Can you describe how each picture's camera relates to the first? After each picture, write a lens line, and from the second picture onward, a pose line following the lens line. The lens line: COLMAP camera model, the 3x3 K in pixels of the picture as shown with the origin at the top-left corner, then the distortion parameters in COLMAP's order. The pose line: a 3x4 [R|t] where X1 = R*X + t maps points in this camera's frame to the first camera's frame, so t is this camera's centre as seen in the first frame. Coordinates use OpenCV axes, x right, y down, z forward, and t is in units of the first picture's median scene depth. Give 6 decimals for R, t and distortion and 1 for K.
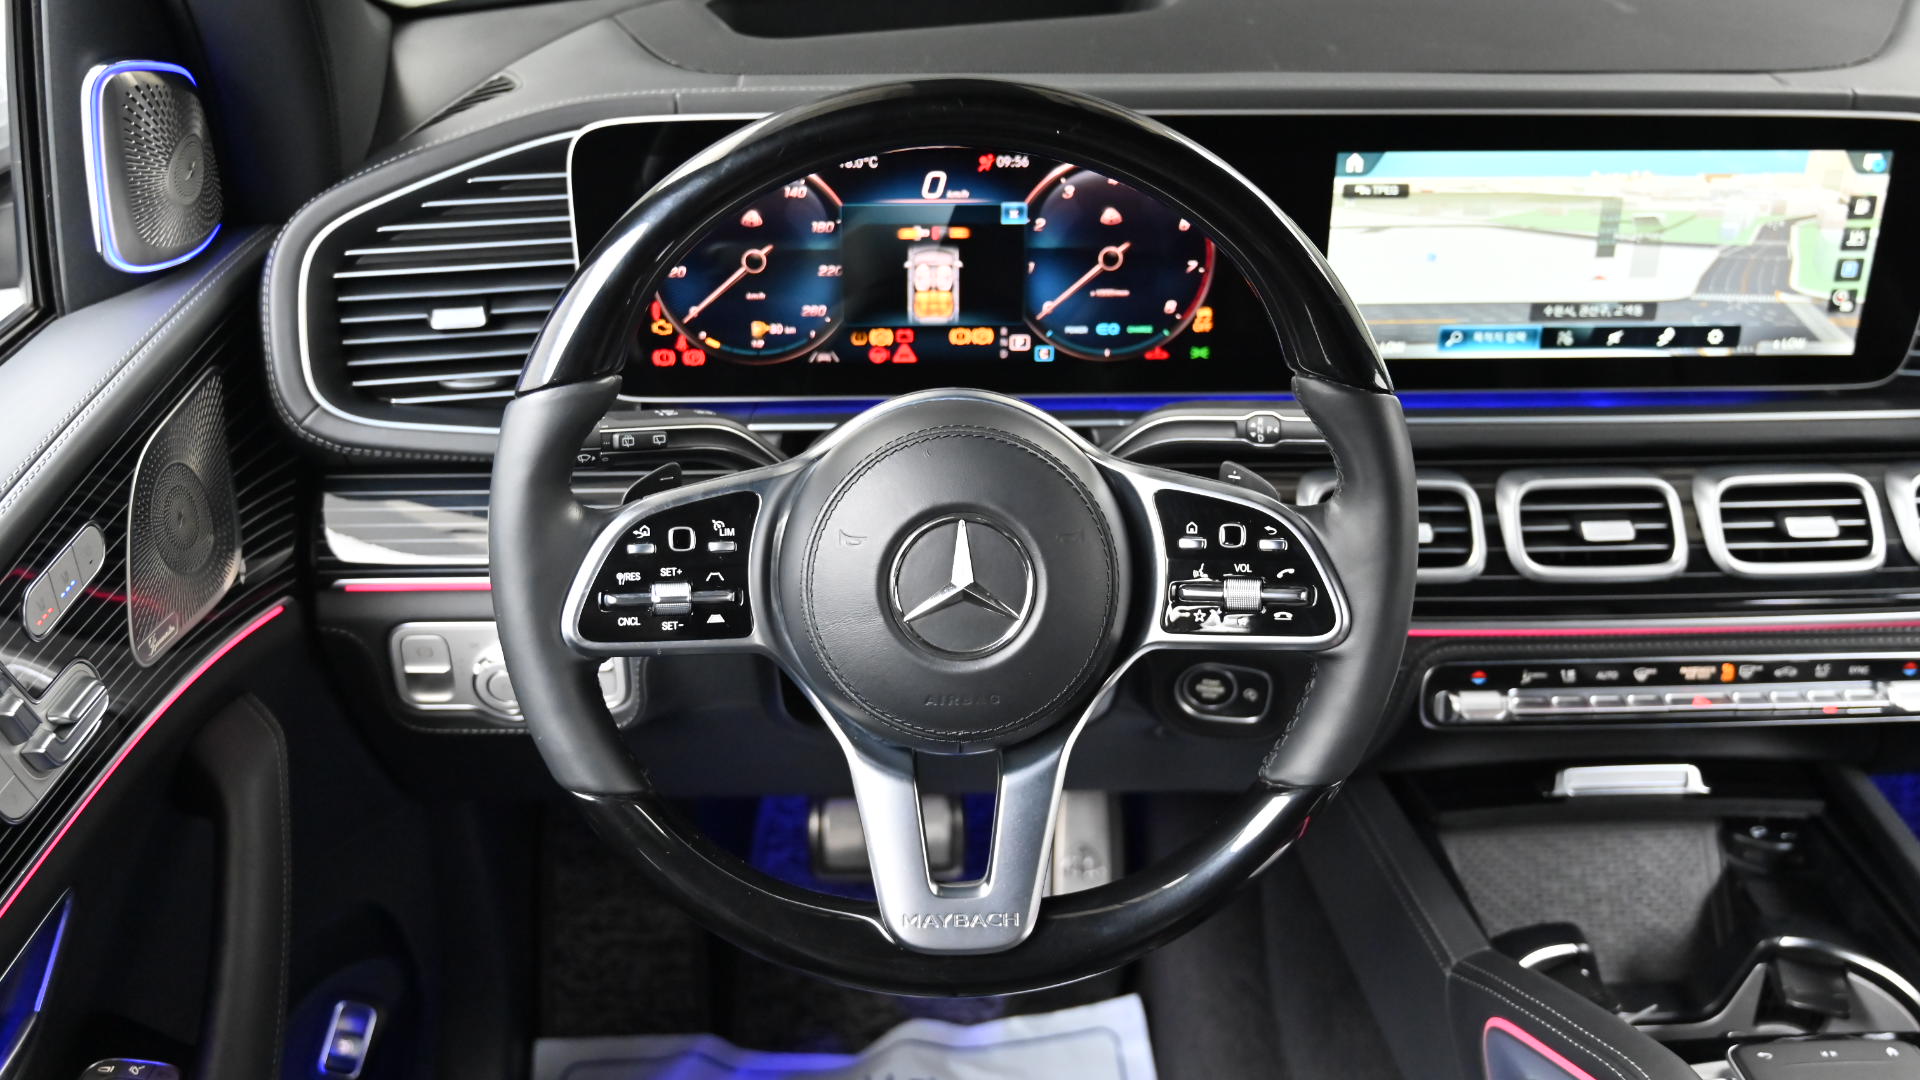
lens RADIAL K [[1764.4, 0, 956.5], [0, 1764.4, 537.9], [0, 0, 1]] dist [-0.014370, 0.000000]
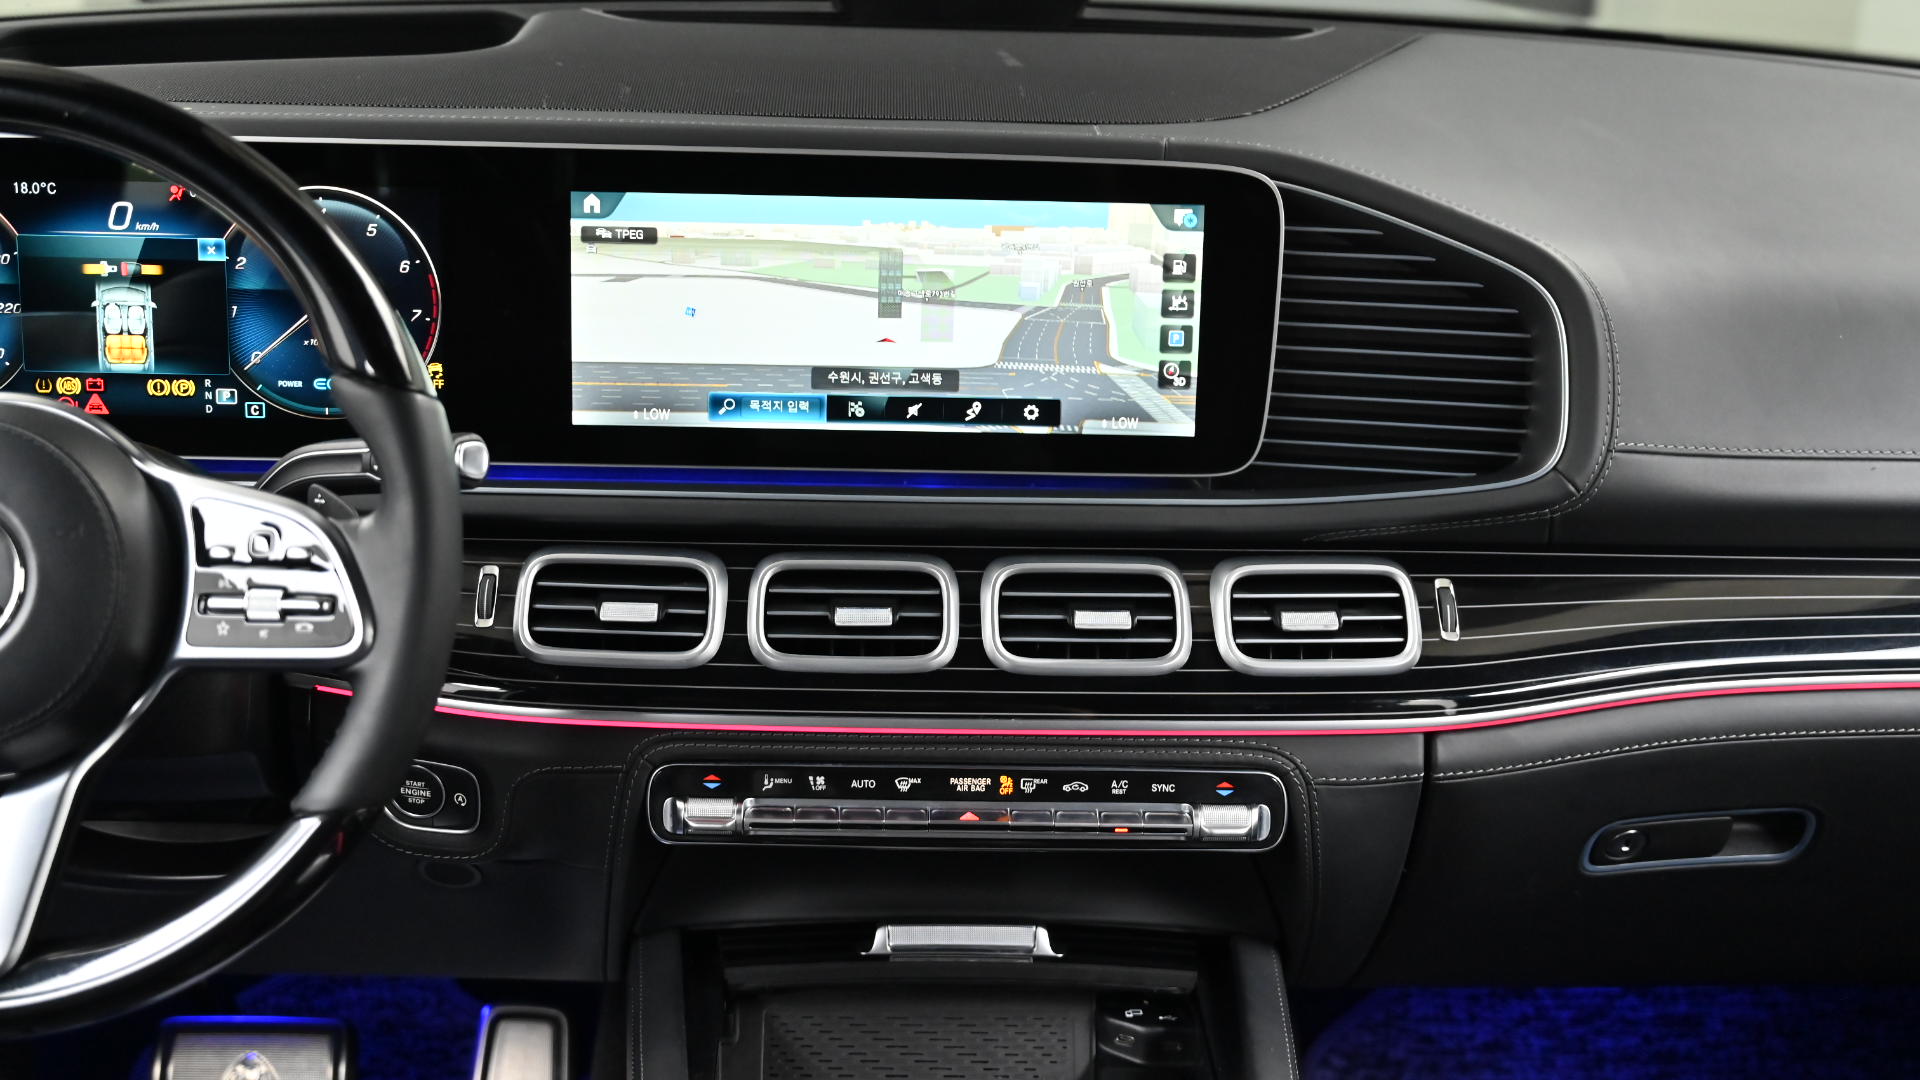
lens RADIAL K [[2661.0, 0, 957.7], [0, 2661.0, 547.4], [0, 0, 1]] dist [-0.003504, 0.000000]
pose [[0.999530, 0.024627, -0.018232, 0.432844], [-0.027255, 0.986468, -0.161673, 0.171681], [0.014004, 0.162094, 0.986676, -0.303854]]
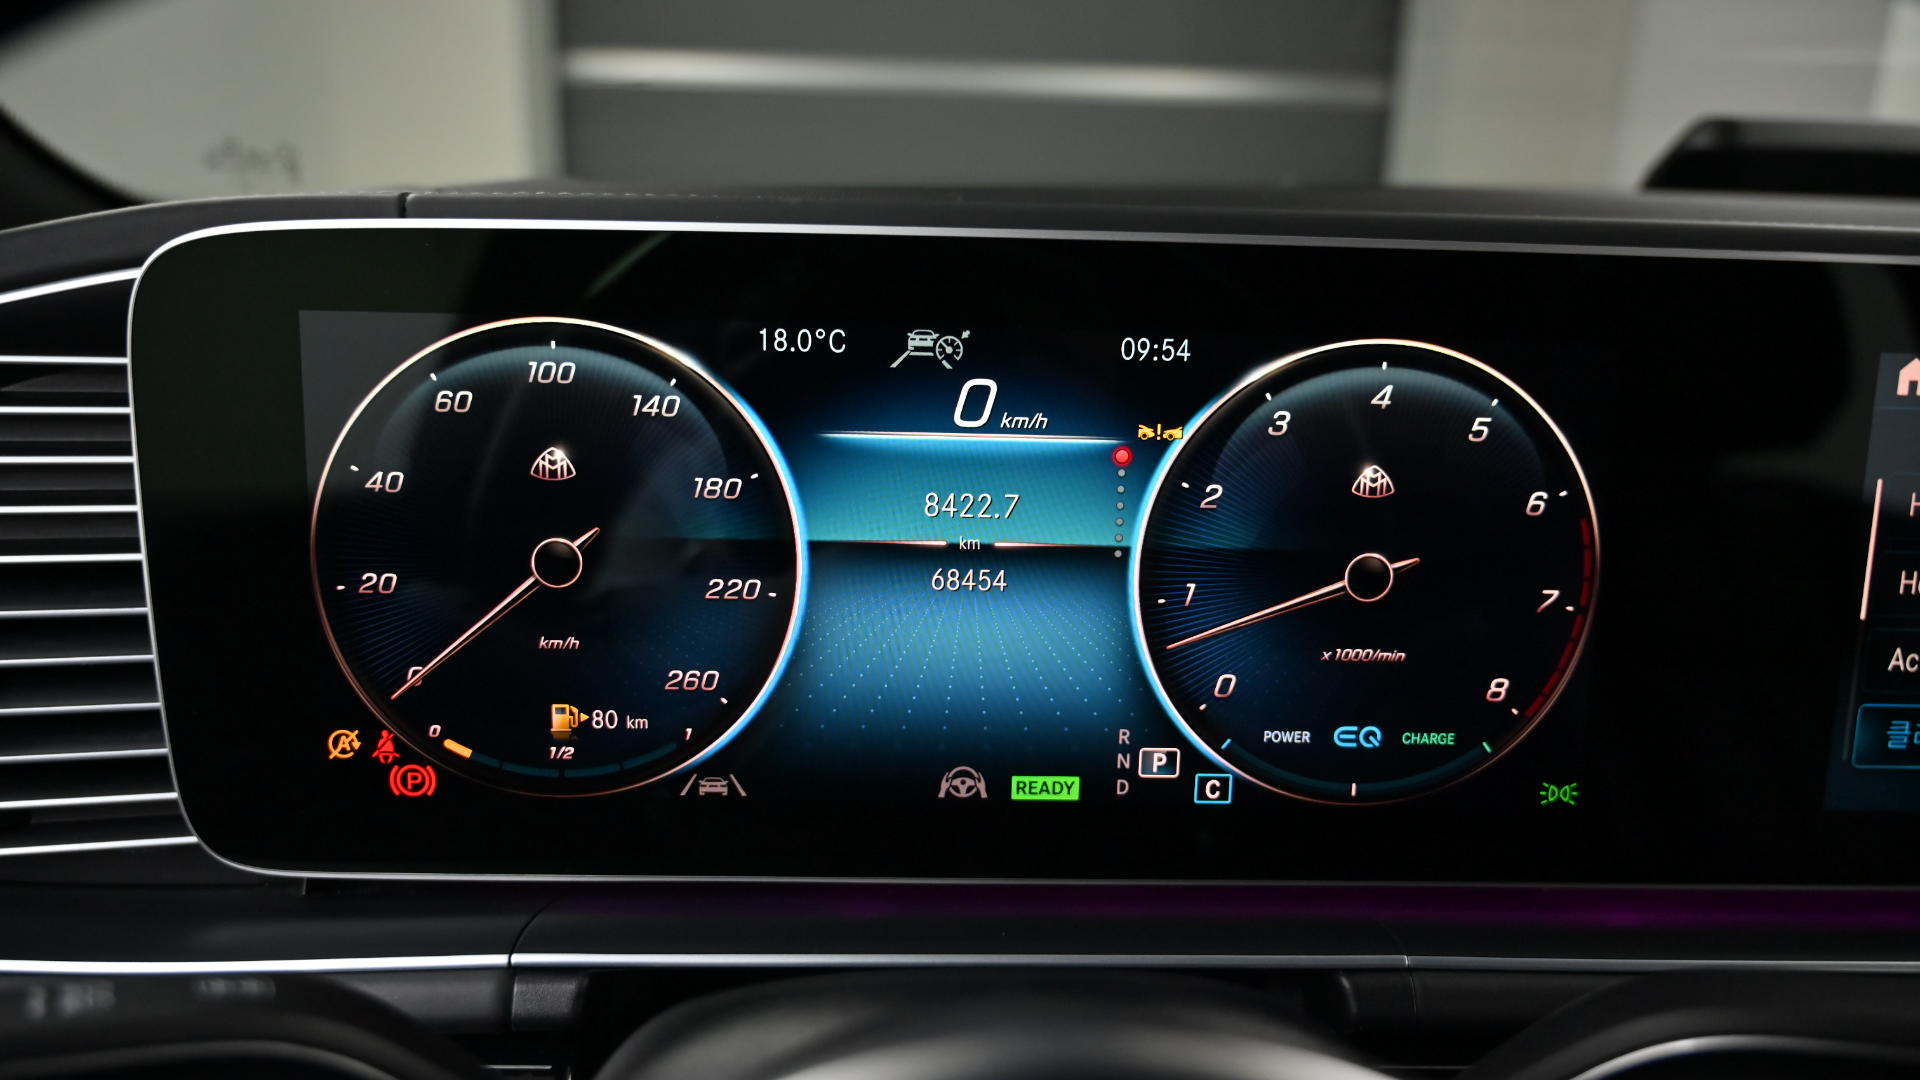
lens RADIAL K [[1285.9, 0, 952.1], [0, 1285.9, 547.7], [0, 0, 1]] dist [-0.011474, 0.005198]
pose [[0.999746, 0.021489, -0.006759, -0.015103], [-0.022484, 0.970256, -0.241035, -0.084816], [0.001379, 0.241126, 0.970493, 0.679697]]
